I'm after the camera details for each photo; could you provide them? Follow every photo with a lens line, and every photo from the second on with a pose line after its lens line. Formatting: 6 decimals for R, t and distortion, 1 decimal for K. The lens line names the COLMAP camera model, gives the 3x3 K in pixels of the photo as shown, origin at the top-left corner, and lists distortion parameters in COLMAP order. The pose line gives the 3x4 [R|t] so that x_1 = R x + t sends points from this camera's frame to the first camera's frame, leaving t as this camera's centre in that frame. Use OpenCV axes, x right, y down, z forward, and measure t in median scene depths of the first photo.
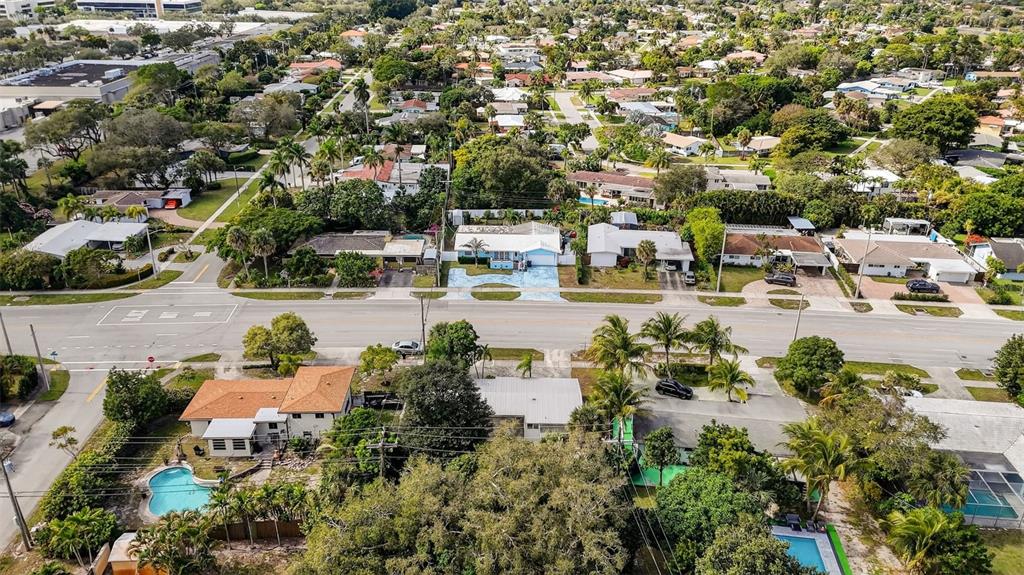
lens RADIAL K [[750.3, 0, 516.4], [0, 750.3, 286.2], [0, 0, 1]] dist [0.085910, -0.078796]
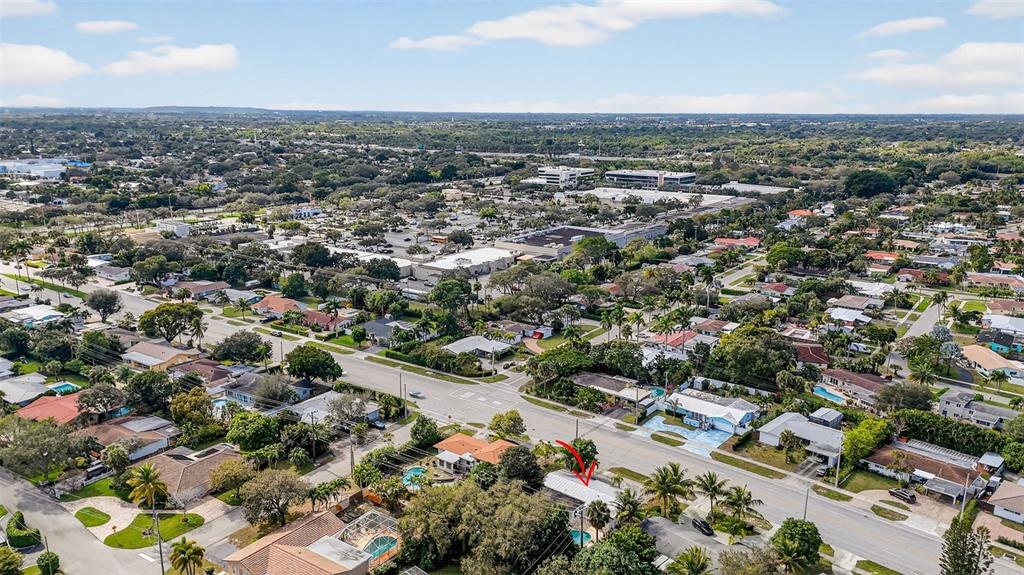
lens RADIAL K [[750.3, 0, 511.1], [0, 750.3, 296.4], [0, 0, 1]] dist [0.085910, -0.078796]
pose [[0.777693, 0.145839, -0.611493, 0.526773], [-0.248081, 0.964971, -0.085365, -0.050163], [0.577623, 0.218088, 0.786631, -0.310924]]
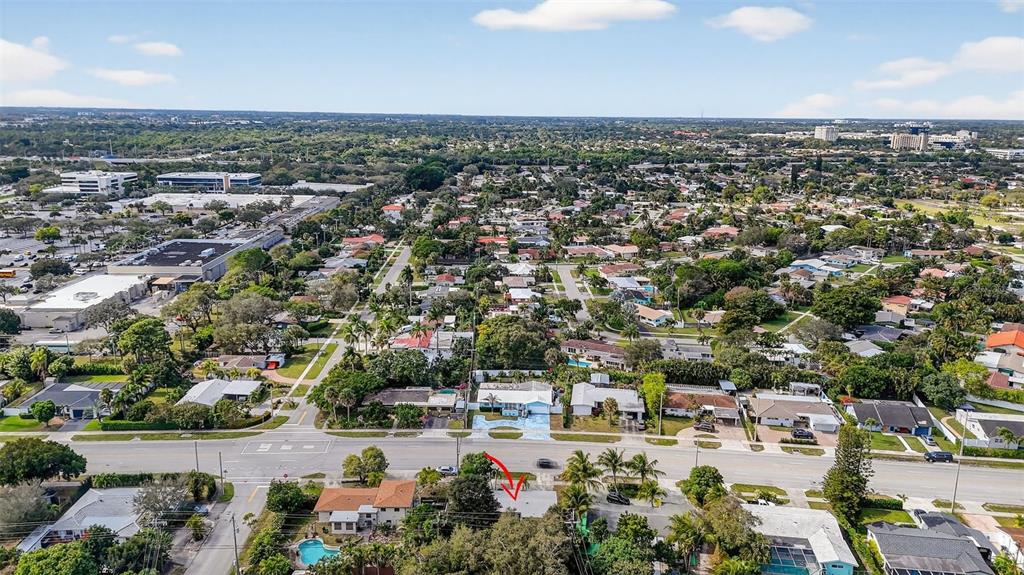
lens RADIAL K [[750.3, 0, 513.7], [0, 750.3, 279.7], [0, 0, 1]] dist [0.085910, -0.078796]
pose [[0.999662, 0.006813, -0.025079, 0.020740], [-0.011405, 0.982142, -0.187797, -0.009266], [0.023352, 0.188020, 0.981888, -0.444938]]
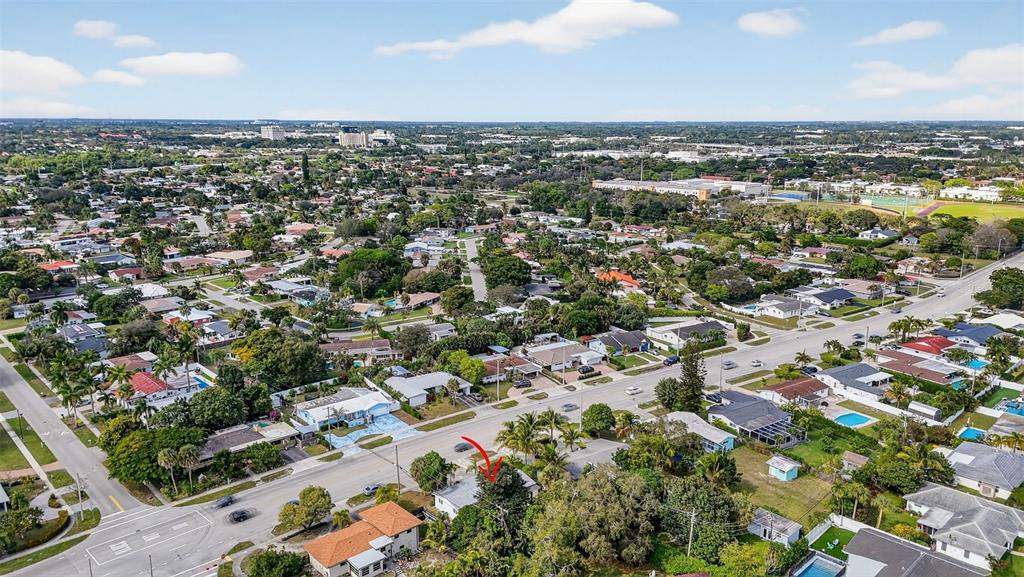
lens RADIAL K [[750.3, 0, 507.3], [0, 750.3, 279.3], [0, 0, 1]] dist [0.085910, -0.078796]
pose [[0.766716, -0.143578, 0.625725, -0.616622], [0.260169, 0.960537, -0.098388, -0.071441], [-0.586906, 0.238230, 0.773814, -0.262644]]
